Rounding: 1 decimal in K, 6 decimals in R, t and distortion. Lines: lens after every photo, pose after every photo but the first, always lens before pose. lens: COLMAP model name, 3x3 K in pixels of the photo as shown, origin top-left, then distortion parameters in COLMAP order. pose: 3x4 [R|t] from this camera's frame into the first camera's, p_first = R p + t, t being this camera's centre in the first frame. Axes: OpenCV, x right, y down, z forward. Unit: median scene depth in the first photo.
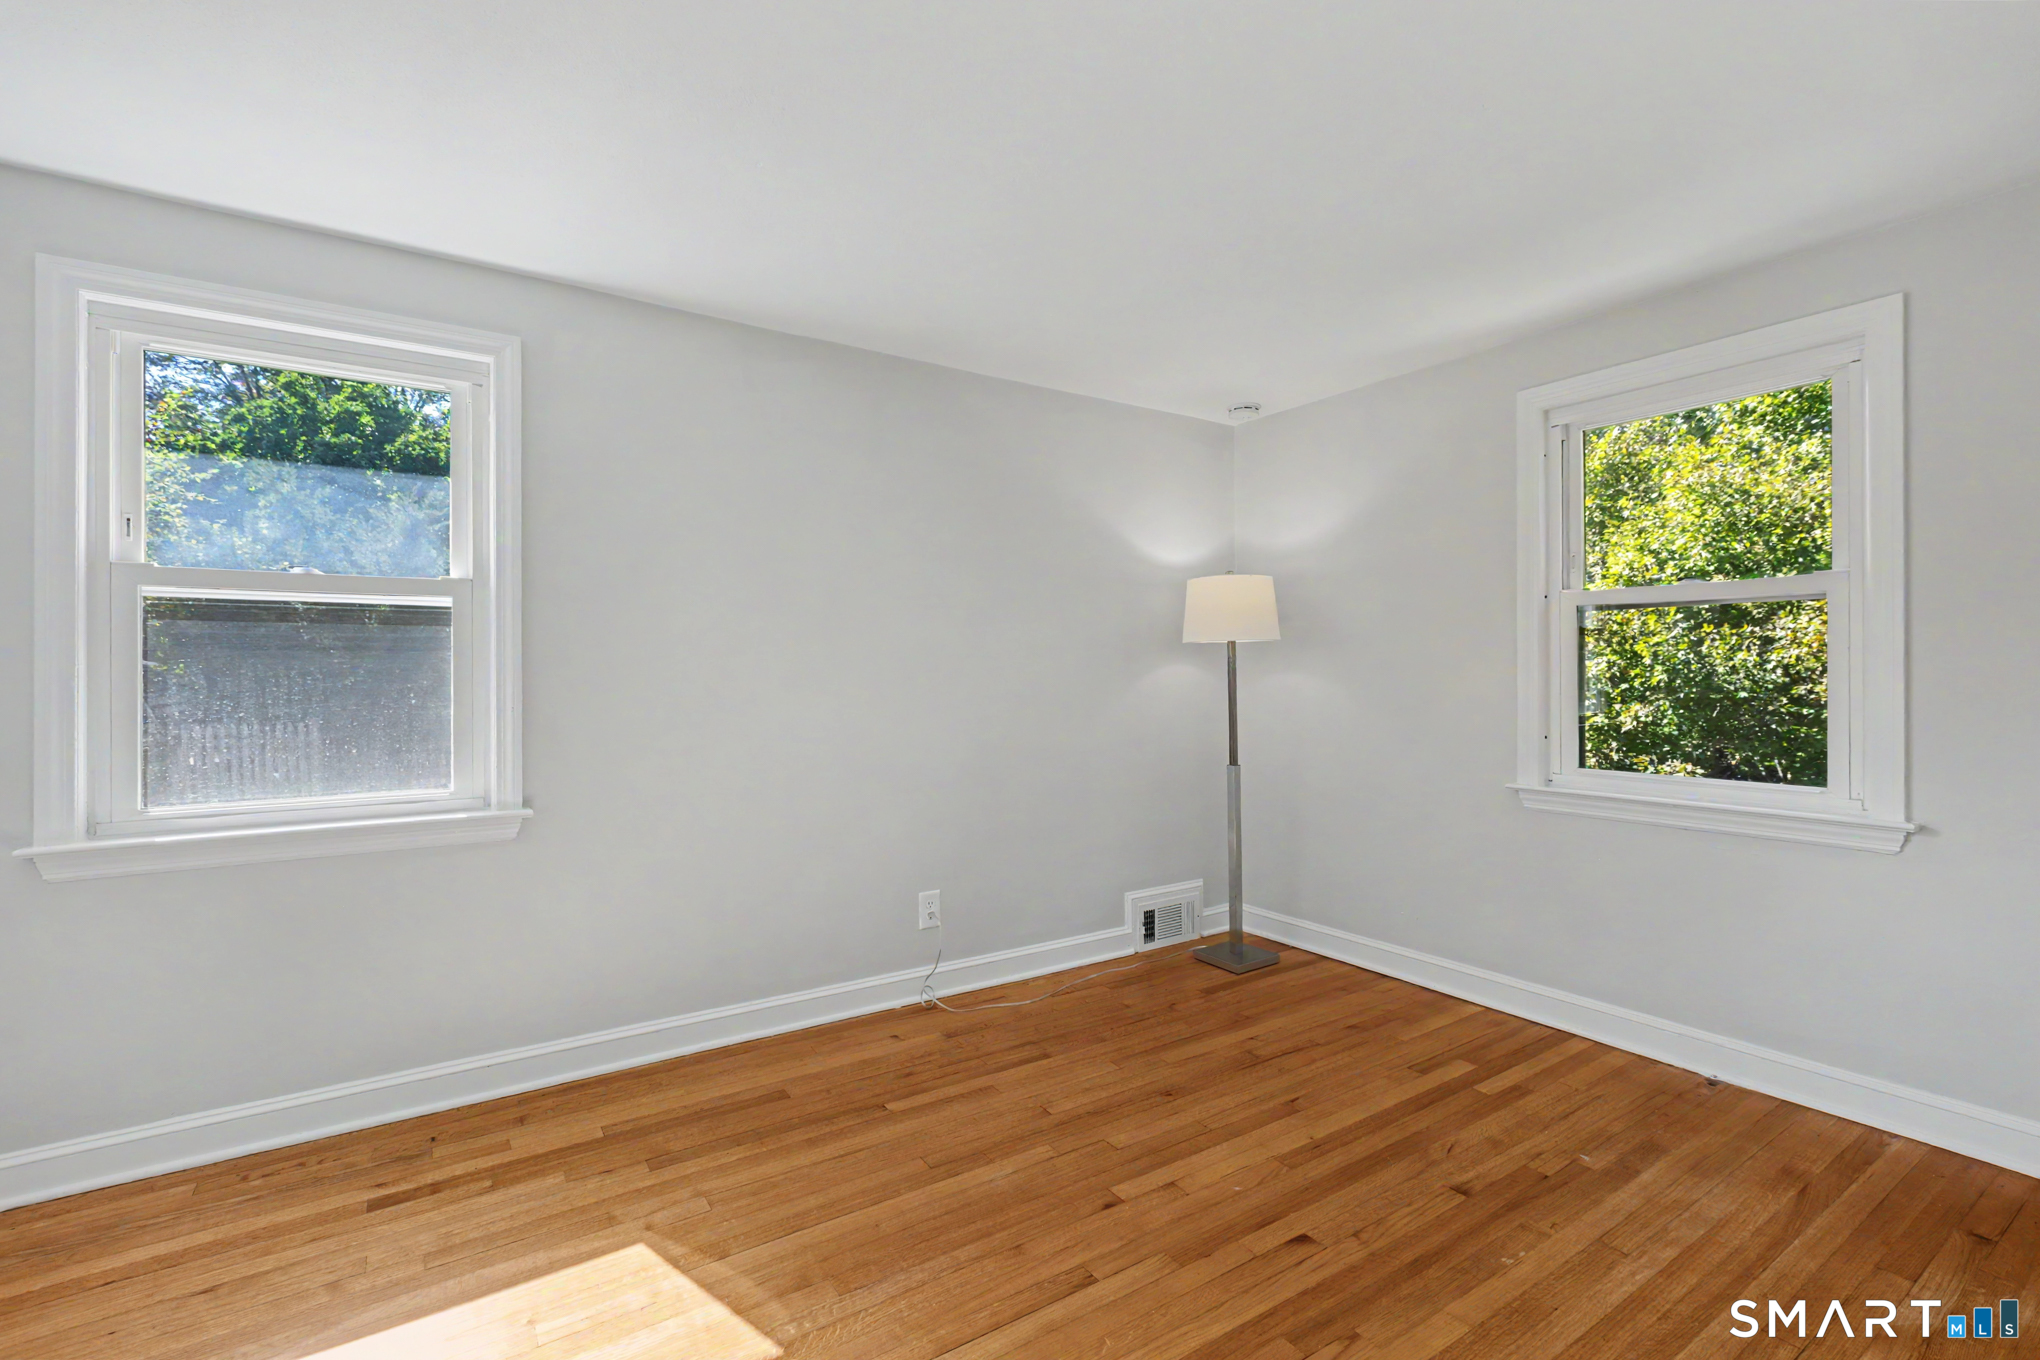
lens RADIAL K [[915.8, 0, 1019.2], [0, 915.8, 676.7], [0, 0, 1]] dist [-0.000579, -0.001561]
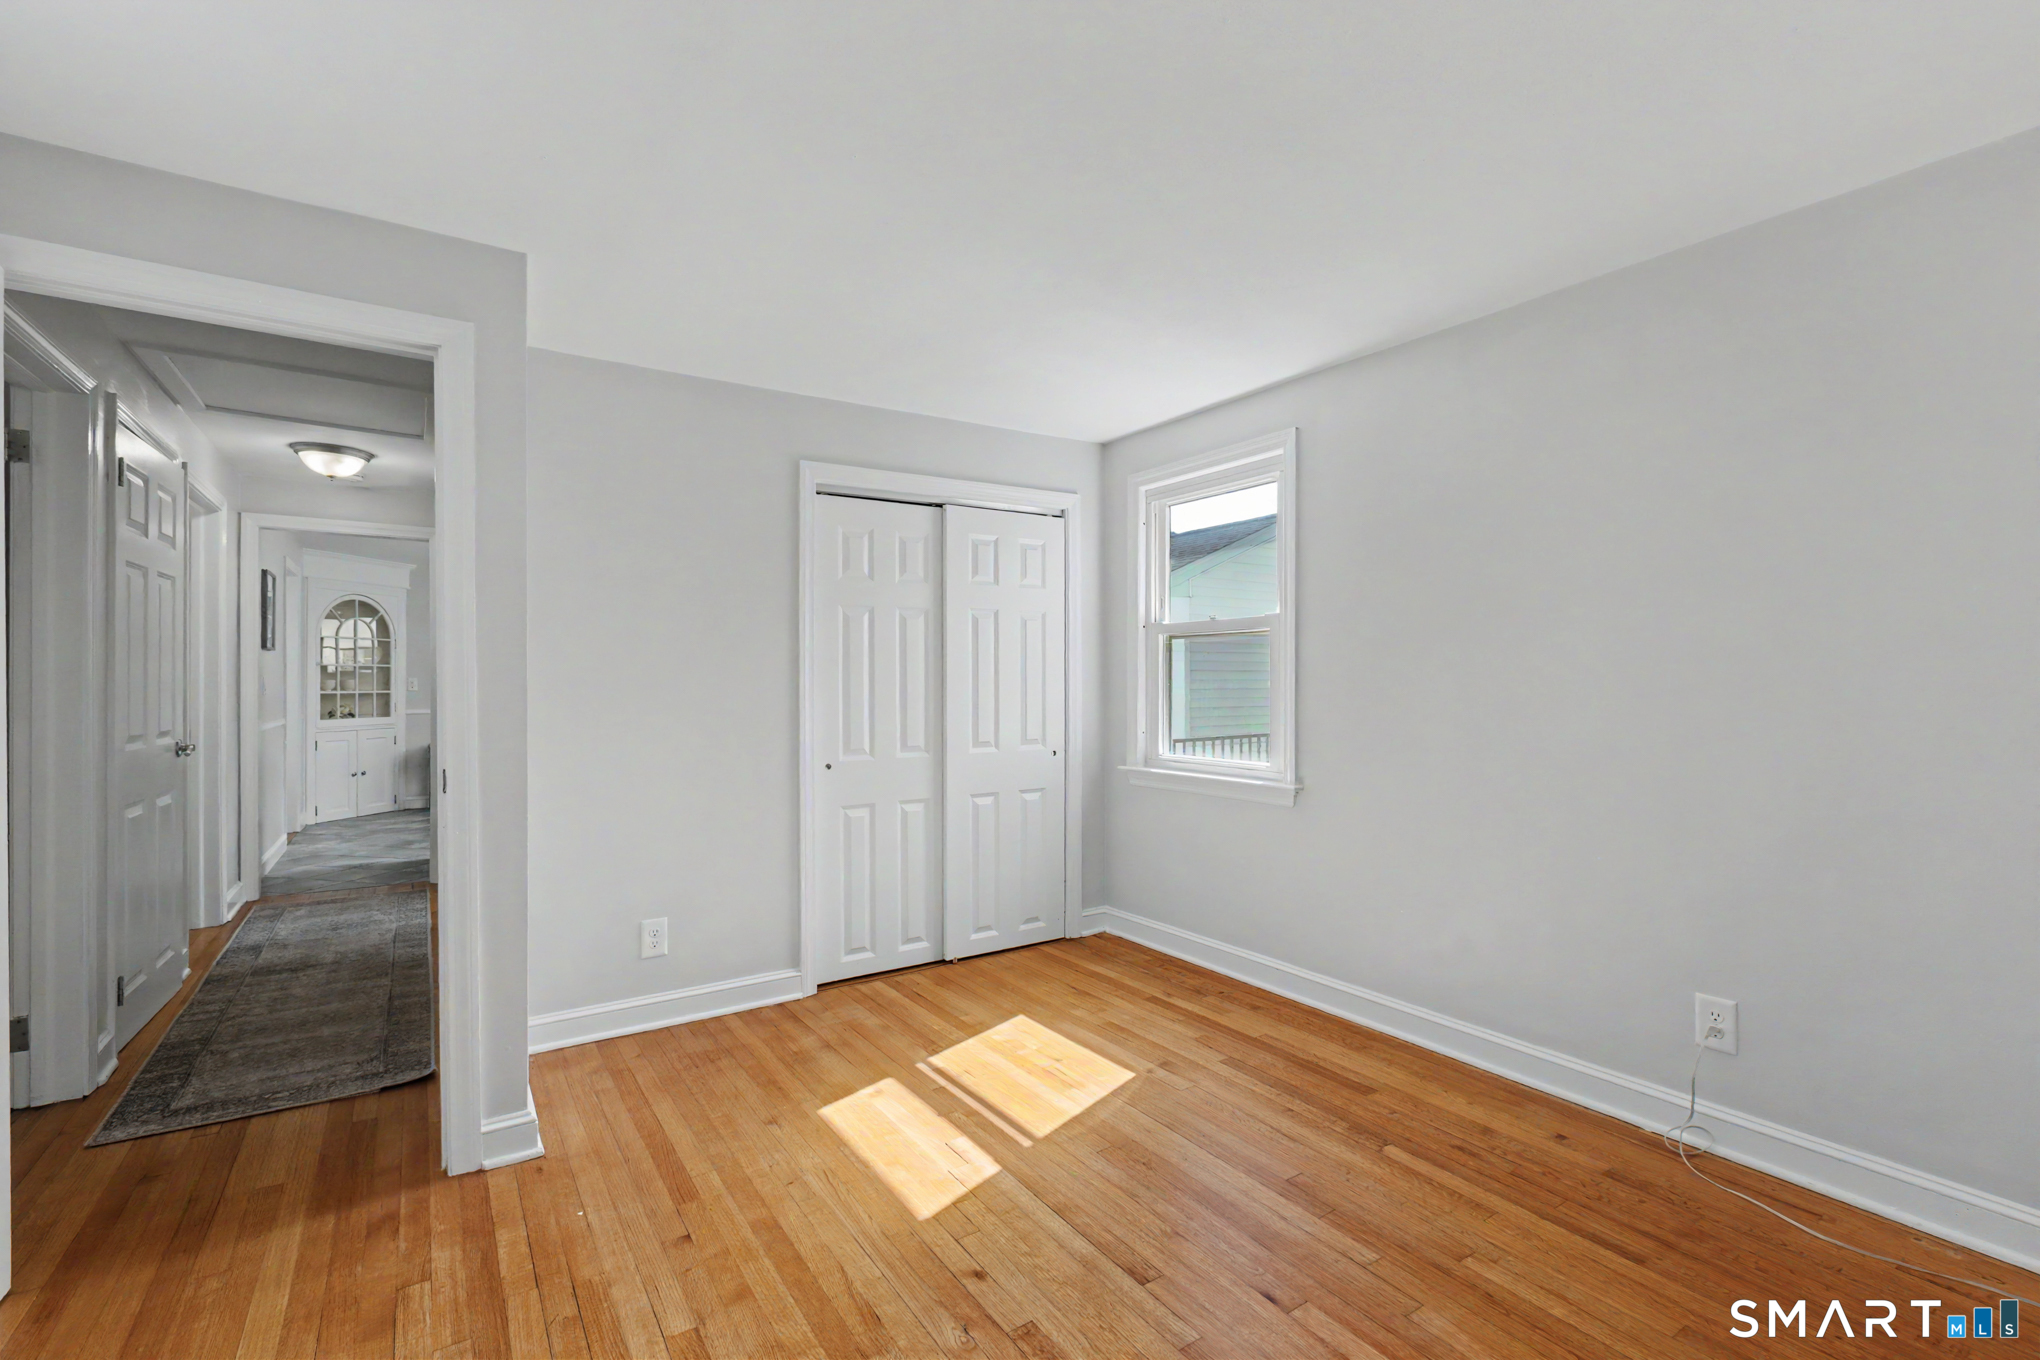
lens RADIAL K [[915.8, 0, 1012.9], [0, 915.8, 678.4], [0, 0, 1]] dist [-0.000579, -0.001561]
pose [[-0.019317, 0.001007, -0.999813, 0.769780], [-0.001211, 0.999999, 0.001031, -0.008994], [0.999813, 0.001230, -0.019316, 0.612229]]
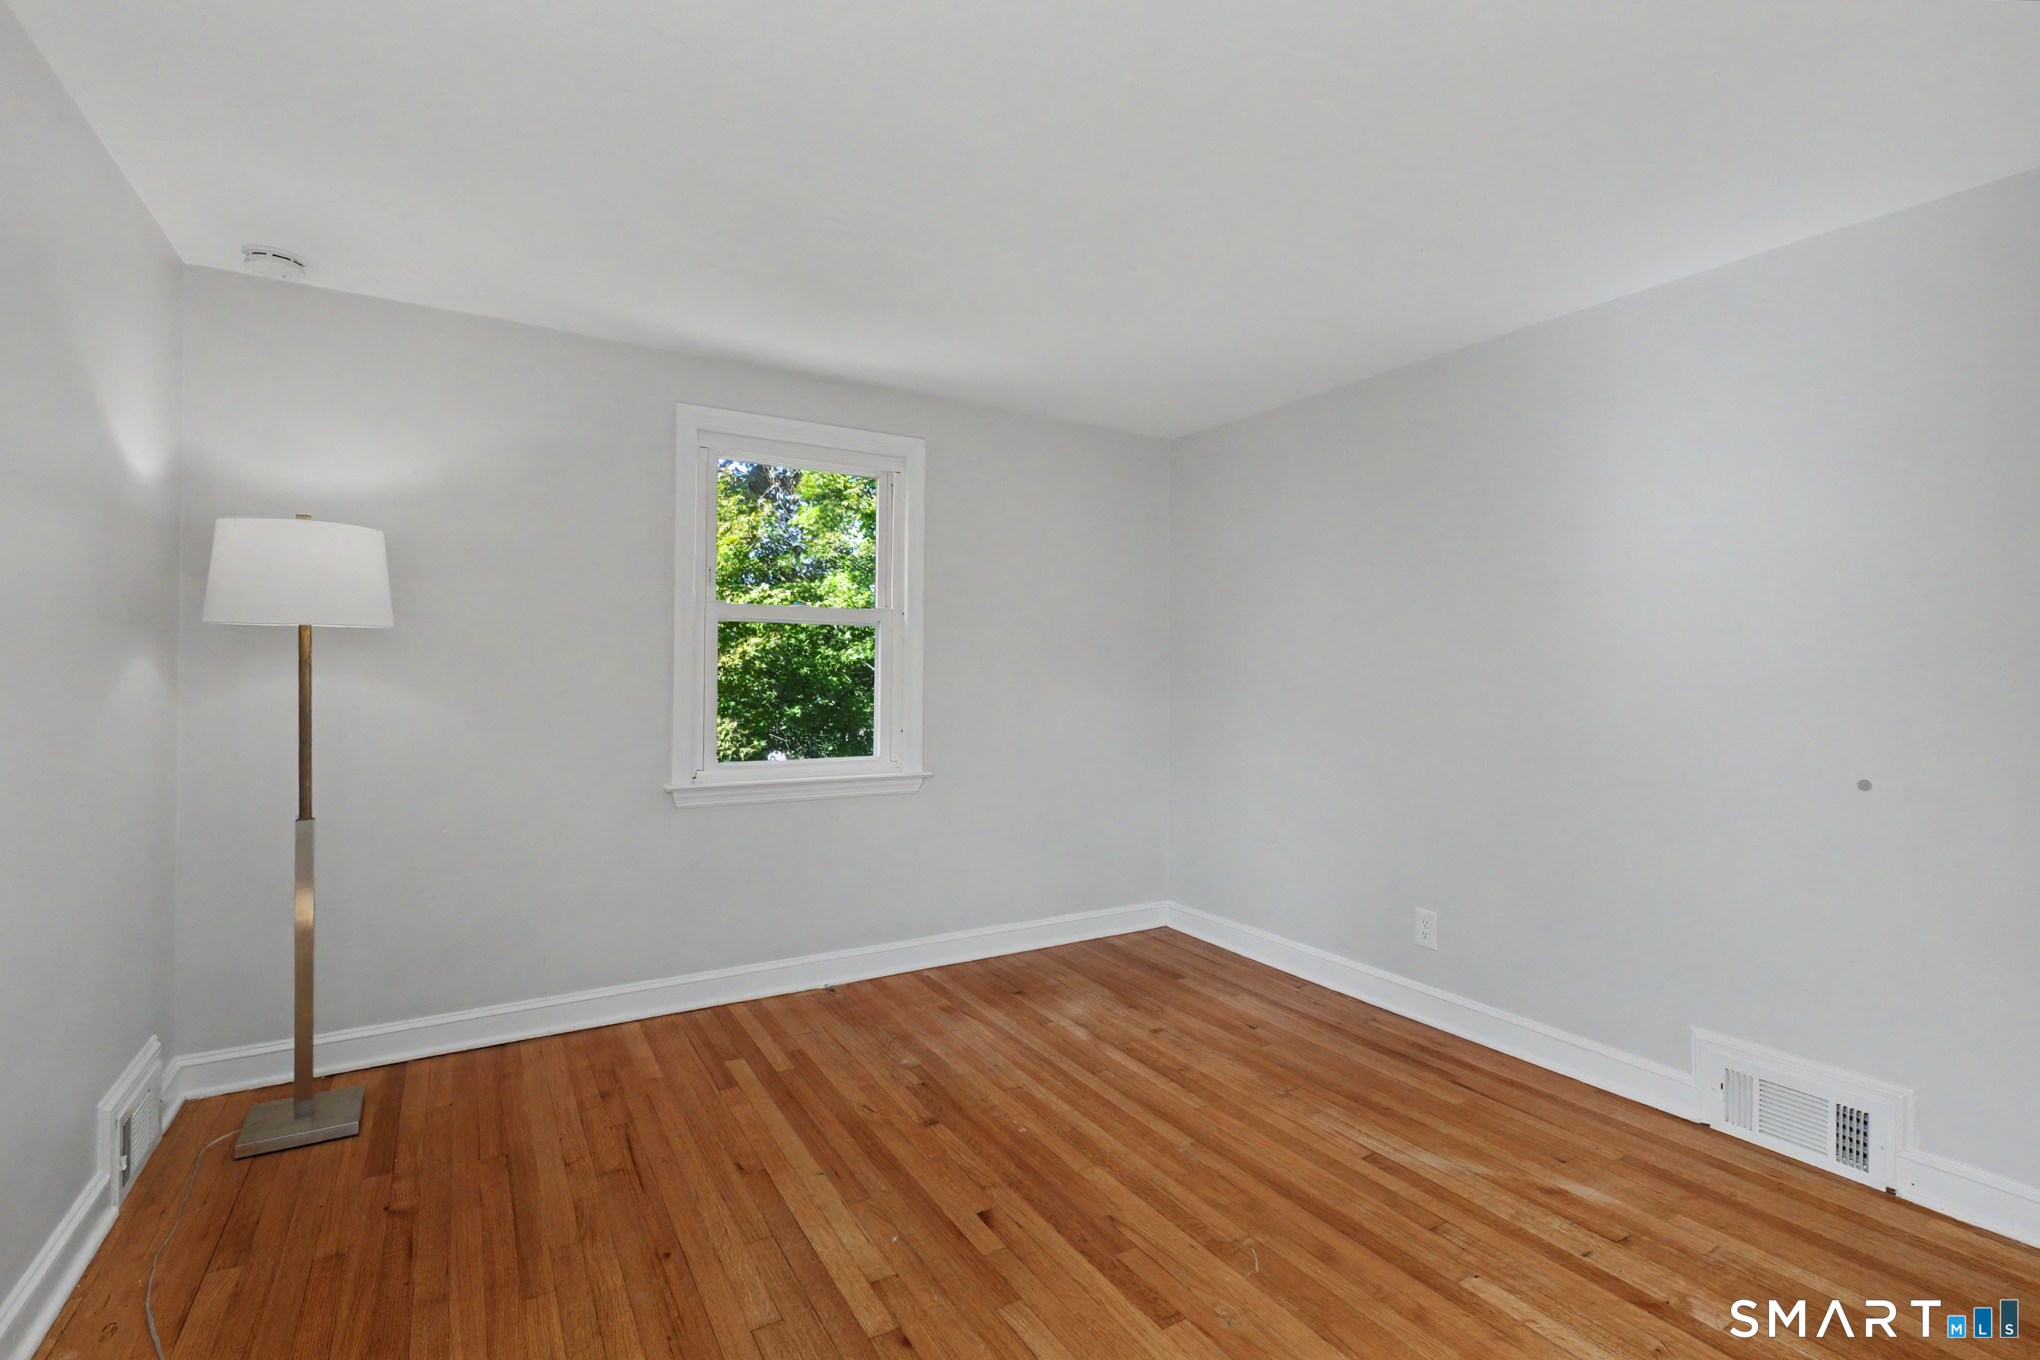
lens RADIAL K [[915.8, 0, 1034.1], [0, 915.8, 676.1], [0, 0, 1]] dist [-0.000579, -0.001561]
pose [[0.023732, 0.001124, 0.999718, -0.557887], [-0.000907, 0.999999, -0.001103, -0.004137], [-0.999718, -0.000881, 0.023733, 0.690623]]
